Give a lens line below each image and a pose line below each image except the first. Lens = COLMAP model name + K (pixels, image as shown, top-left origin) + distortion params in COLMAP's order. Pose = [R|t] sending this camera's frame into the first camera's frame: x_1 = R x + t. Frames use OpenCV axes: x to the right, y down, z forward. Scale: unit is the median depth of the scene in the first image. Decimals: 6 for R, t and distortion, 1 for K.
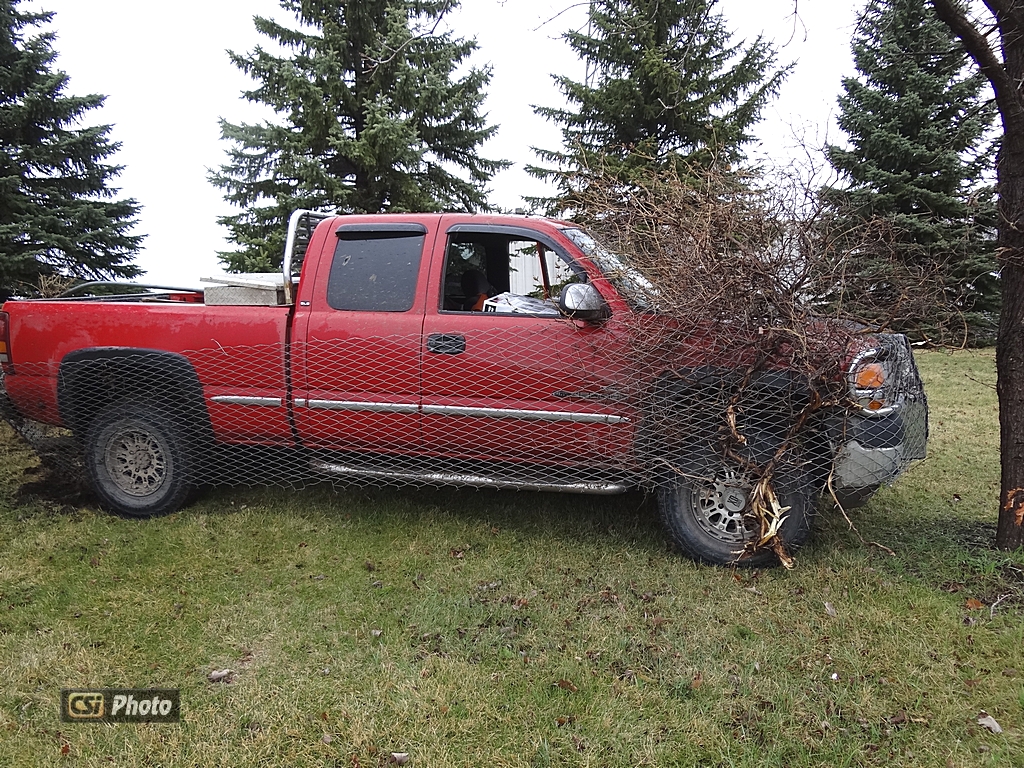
lens RADIAL K [[811.5, 0, 511.7], [0, 811.5, 384.0], [0, 0, 1]] dist [-0.002808, 0.002686]
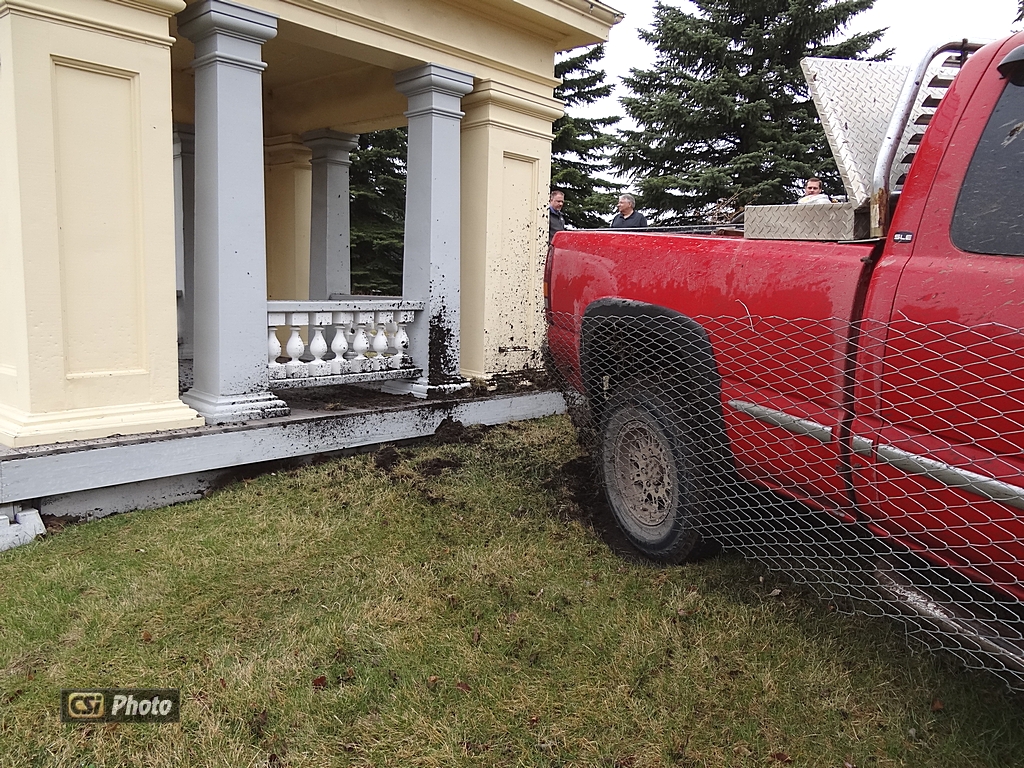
lens RADIAL K [[811.5, 0, 512.0], [0, 811.5, 381.8], [0, 0, 1]] dist [-0.002808, 0.002686]
pose [[0.608192, 0.150733, -0.779347, -0.017752], [-0.092958, 0.988574, 0.118656, -0.051125], [0.788328, 0.000280, 0.615255, 0.532717]]
